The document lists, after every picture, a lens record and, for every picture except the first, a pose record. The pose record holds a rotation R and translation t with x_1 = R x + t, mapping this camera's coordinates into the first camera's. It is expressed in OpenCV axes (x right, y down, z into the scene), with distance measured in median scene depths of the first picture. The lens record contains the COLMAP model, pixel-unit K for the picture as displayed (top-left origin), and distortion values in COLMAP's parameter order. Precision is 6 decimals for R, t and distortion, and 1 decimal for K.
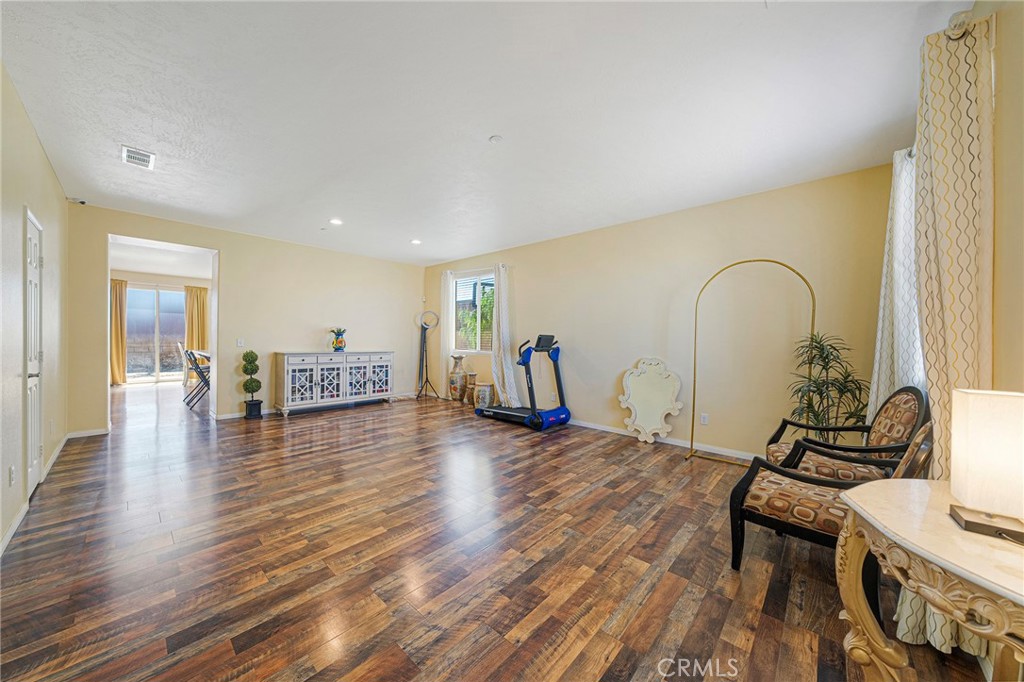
lens RADIAL K [[355.0, 0, 512.0], [0, 355.0, 341.0], [0, 0, 1]] dist [-0.002037, -0.000245]
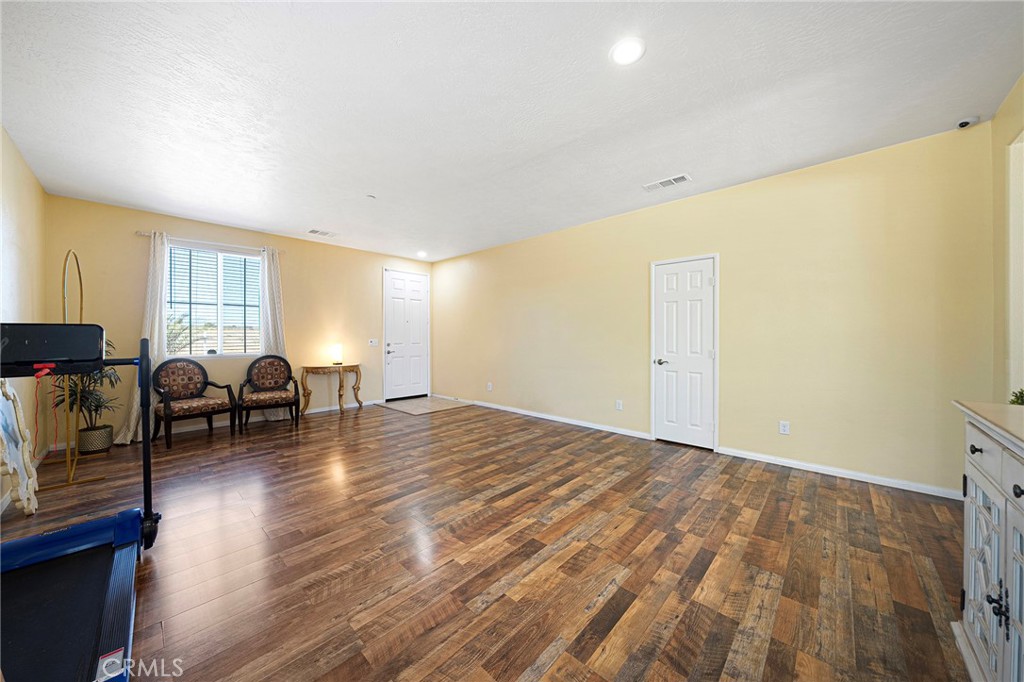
lens RADIAL K [[355.0, 0, 512.0], [0, 355.0, 341.0], [0, 0, 1]] dist [-0.002037, -0.000245]
pose [[-0.999822, -0.011834, 0.014673, -0.714655], [-0.011590, 0.999795, 0.016619, -0.021967], [-0.014867, 0.016445, -0.999754, 2.693641]]
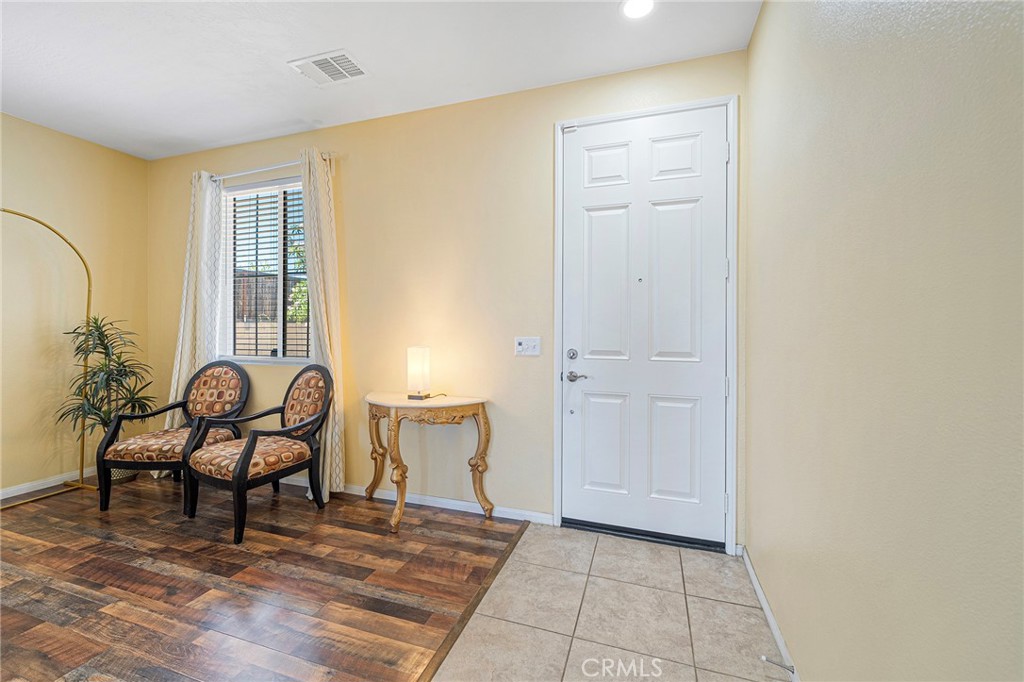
lens RADIAL K [[414.3, 0, 509.3], [0, 414.3, 327.3], [0, 0, 1]] dist [0.000610, 0.000143]
pose [[-0.393661, -0.013356, 0.919159, -0.630592], [-0.004779, 0.999911, 0.012482, -0.017431], [-0.919243, 0.000521, -0.393690, 0.569252]]
